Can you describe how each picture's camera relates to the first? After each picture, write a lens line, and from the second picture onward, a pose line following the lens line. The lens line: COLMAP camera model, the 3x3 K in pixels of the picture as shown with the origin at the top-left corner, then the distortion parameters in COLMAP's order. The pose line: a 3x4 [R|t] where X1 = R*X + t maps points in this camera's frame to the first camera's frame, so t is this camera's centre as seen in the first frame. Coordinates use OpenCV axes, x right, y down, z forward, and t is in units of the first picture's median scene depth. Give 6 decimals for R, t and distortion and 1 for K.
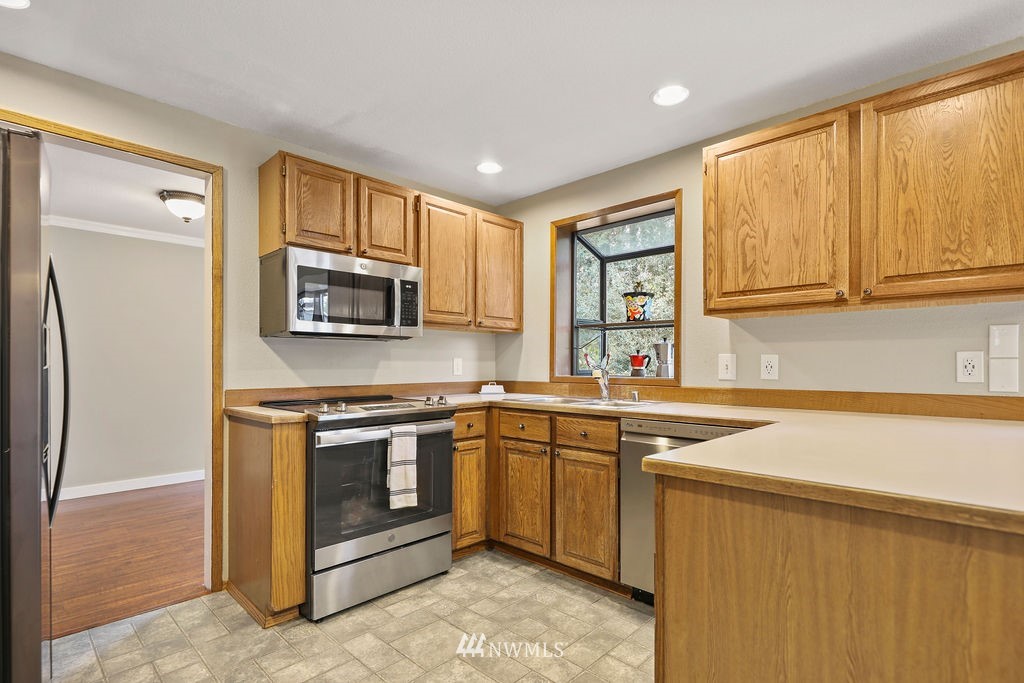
lens RADIAL K [[497.3, 0, 515.2], [0, 497.3, 364.1], [0, 0, 1]] dist [-0.001084, -0.001212]
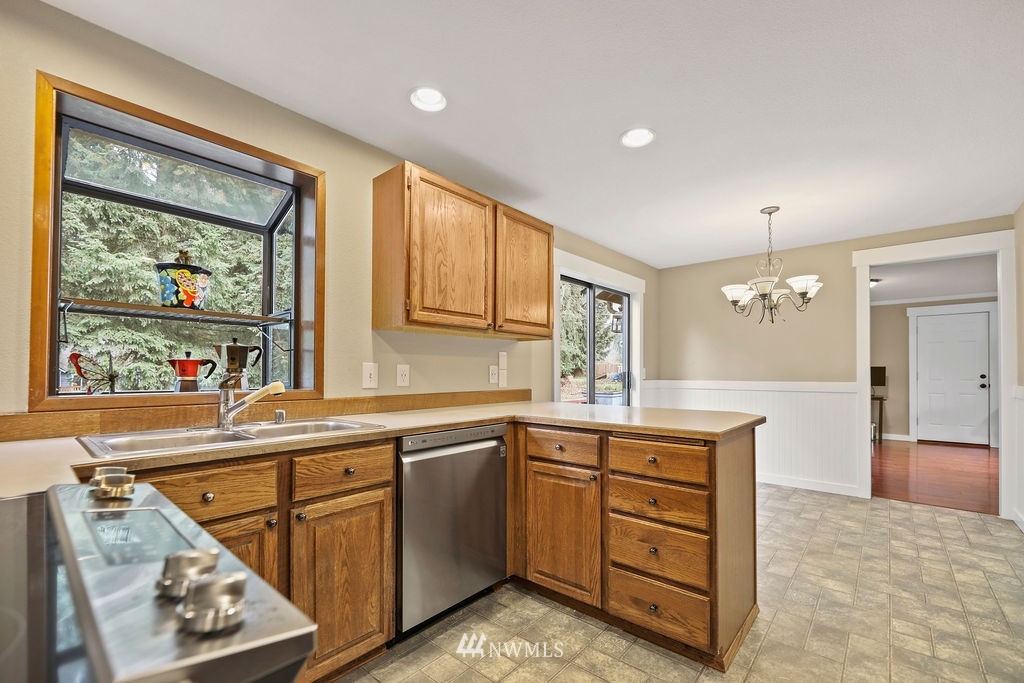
lens RADIAL K [[433.4, 0, 516.8], [0, 433.4, 368.2], [0, 0, 1]] dist [0.000042, -0.000432]
pose [[-0.061359, 0.009442, 0.998071, -0.519949], [-0.001092, 0.999954, -0.009527, -0.001433], [-0.998115, -0.001675, -0.061346, 0.830688]]
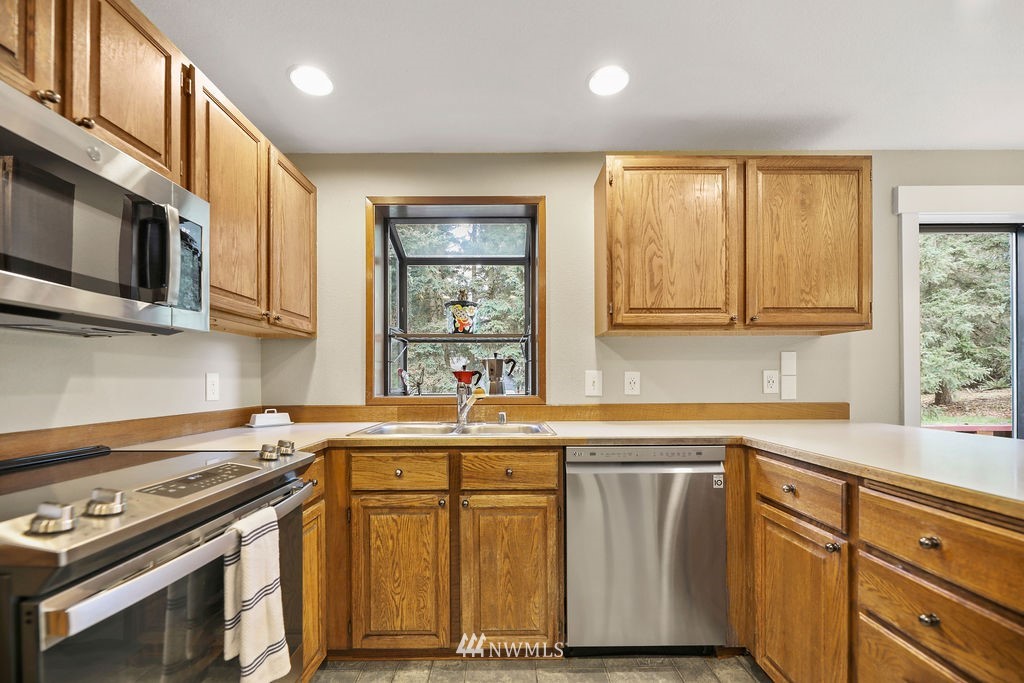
lens RADIAL K [[428.9, 0, 505.1], [0, 428.9, 380.2], [0, 0, 1]] dist [-0.001666, -0.000651]
pose [[0.717320, -0.003125, 0.696737, -0.343440], [0.004602, 0.999989, -0.000253, -0.001780], [-0.696729, 0.003388, 0.717326, 0.547453]]
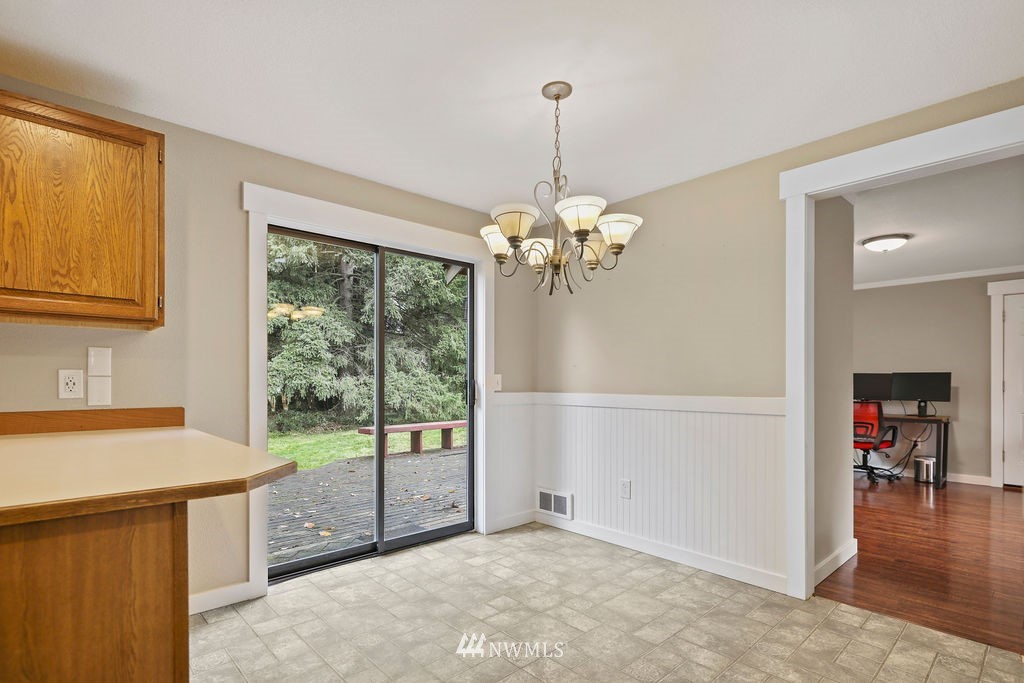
lens RADIAL K [[505.6, 0, 509.3], [0, 505.6, 380.4], [0, 0, 1]] dist [0.000811, -0.000389]
pose [[0.056507, 0.001988, 0.998400, -0.106167], [-0.001112, 0.999998, -0.001928, -0.001007], [-0.998402, -0.001001, 0.056509, -0.012284]]
